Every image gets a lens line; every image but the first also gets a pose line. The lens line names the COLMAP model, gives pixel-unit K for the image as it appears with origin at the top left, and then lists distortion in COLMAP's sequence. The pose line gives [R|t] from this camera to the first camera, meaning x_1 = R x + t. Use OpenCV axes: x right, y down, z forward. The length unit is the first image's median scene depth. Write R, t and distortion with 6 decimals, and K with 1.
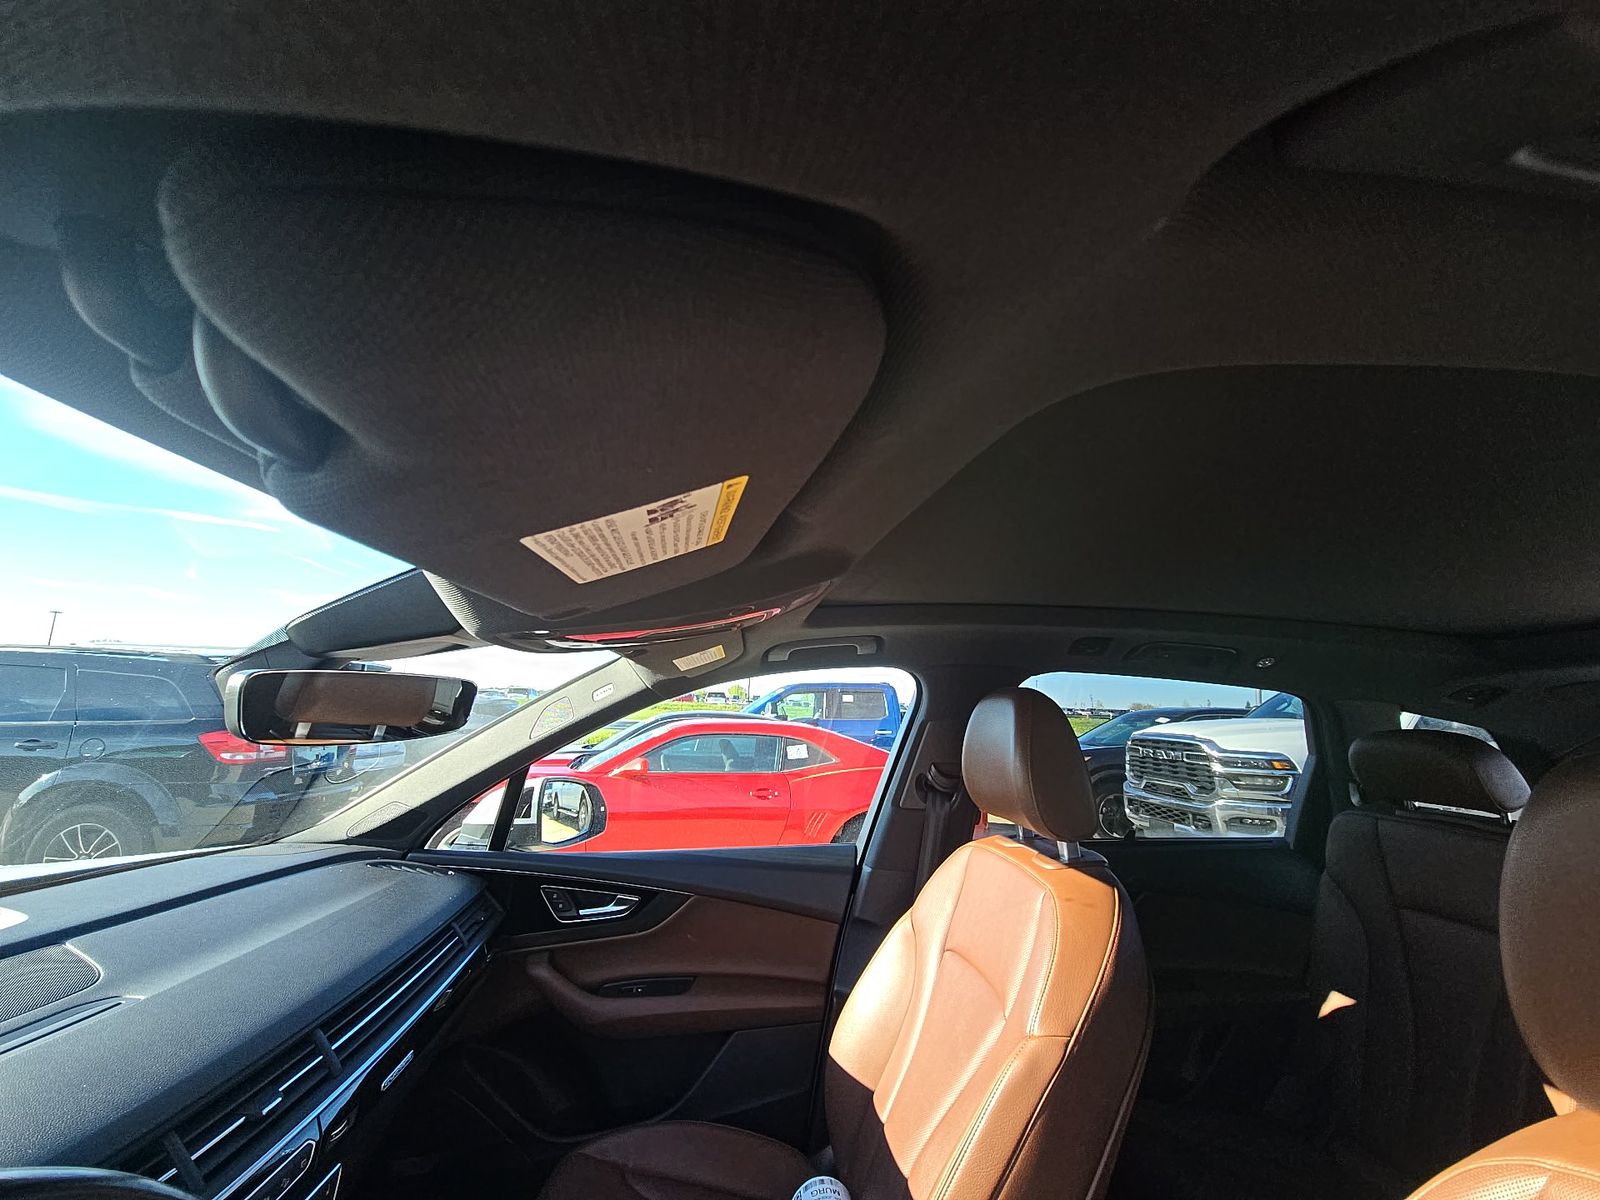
lens RADIAL K [[643.5, 0, 796.6], [0, 643.5, 598.8], [0, 0, 1]] dist [0.015814, -0.001161]
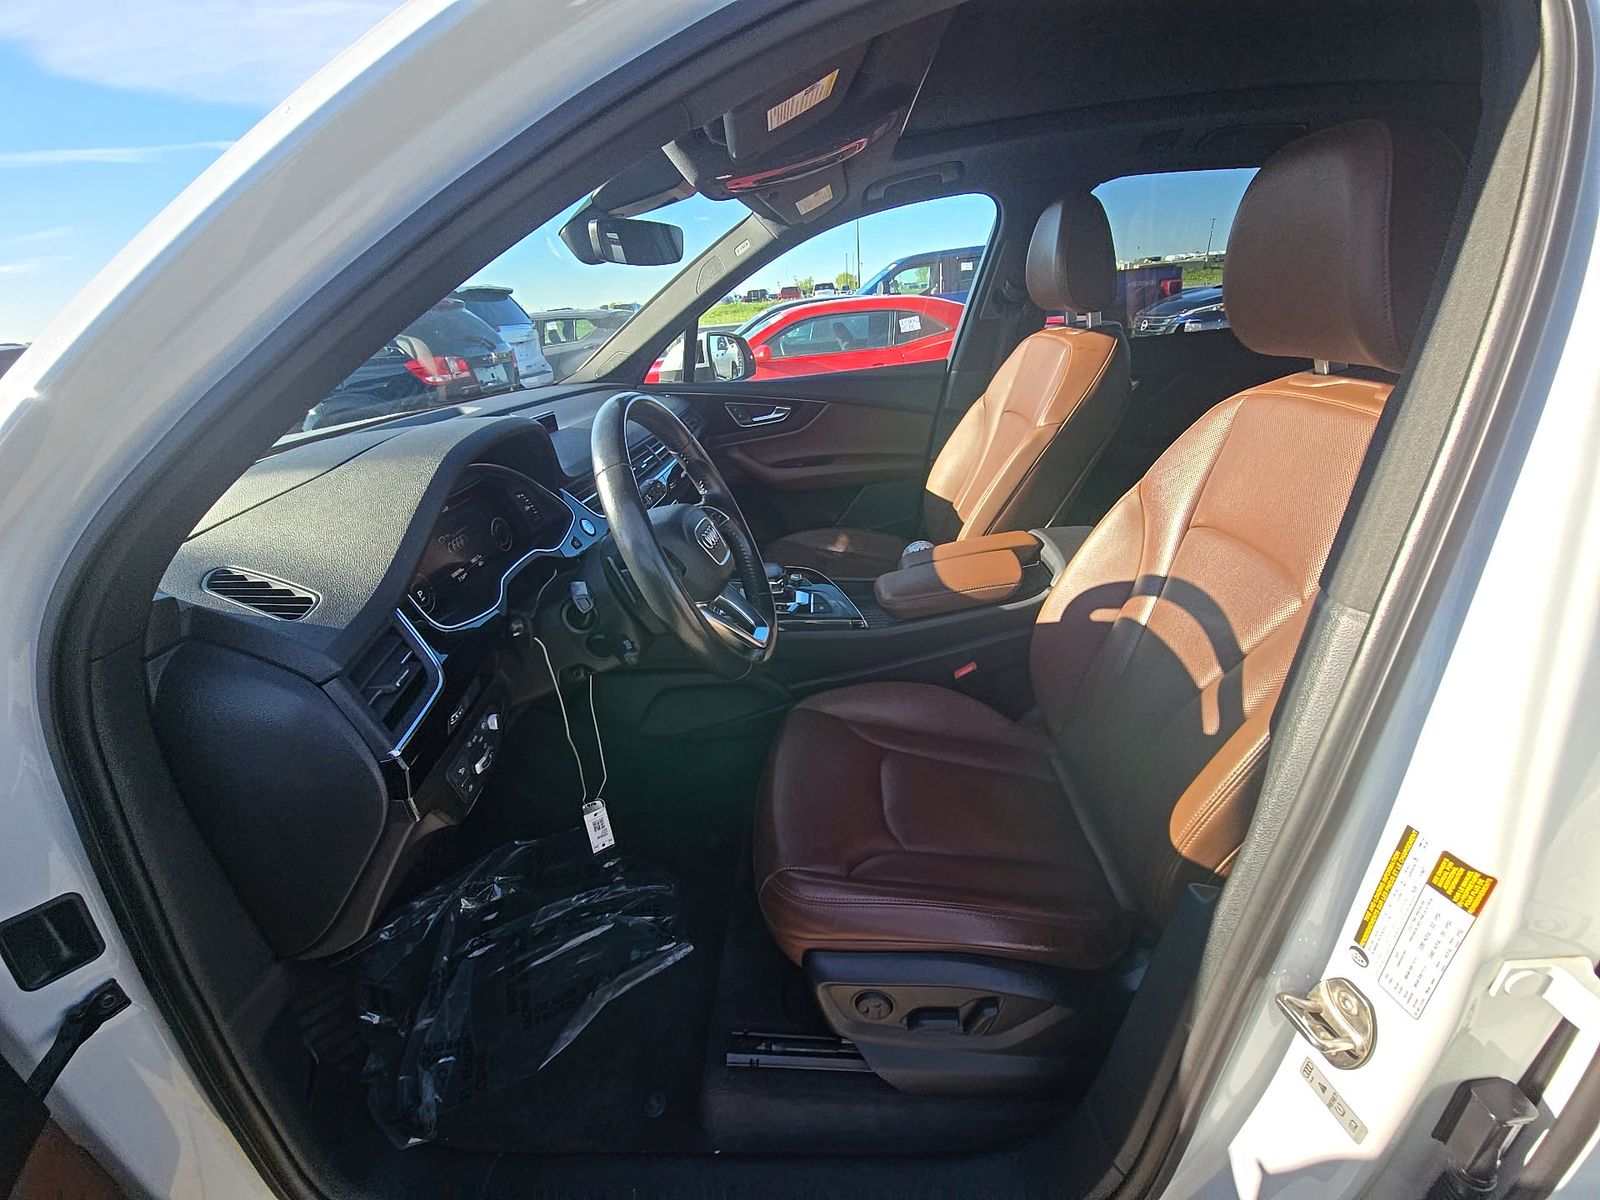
lens RADIAL K [[643.5, 0, 803.7], [0, 643.5, 596.0], [0, 0, 1]] dist [0.015814, -0.001161]
pose [[0.982593, -0.034200, -0.182596, 0.032351], [0.131427, 0.822645, 0.553156, 0.016720], [0.131294, -0.567525, 0.812820, -0.405911]]
